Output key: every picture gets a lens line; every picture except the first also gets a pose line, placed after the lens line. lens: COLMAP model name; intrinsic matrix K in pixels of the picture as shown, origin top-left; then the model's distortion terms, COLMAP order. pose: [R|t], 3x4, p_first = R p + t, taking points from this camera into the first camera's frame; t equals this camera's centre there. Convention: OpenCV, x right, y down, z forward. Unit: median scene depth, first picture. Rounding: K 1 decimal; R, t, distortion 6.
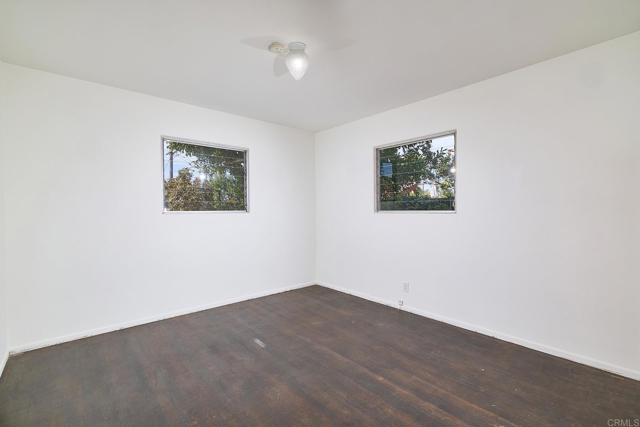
lens RADIAL K [[284.1, 0, 320.0], [0, 284.1, 213.5], [0, 0, 1]] dist [0.000335, 0.000032]
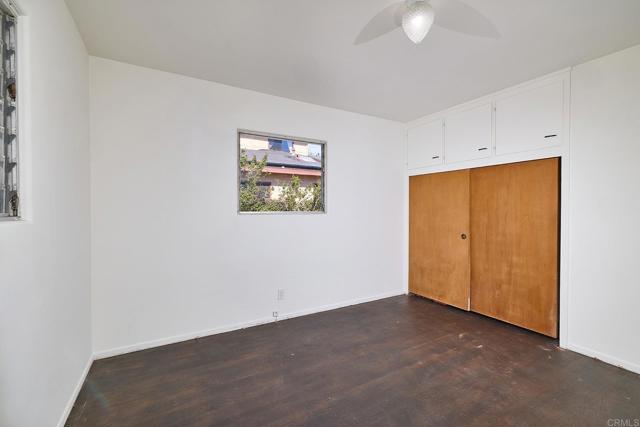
lens RADIAL K [[274.7, 0, 317.5], [0, 274.7, 212.7], [0, 0, 1]] dist [0.000307, 0.000079]
pose [[0.193708, -0.003309, 0.981054, -0.714511], [0.010615, 0.999943, 0.001277, -0.006973], [-0.981002, 0.010166, 0.193732, 0.924159]]
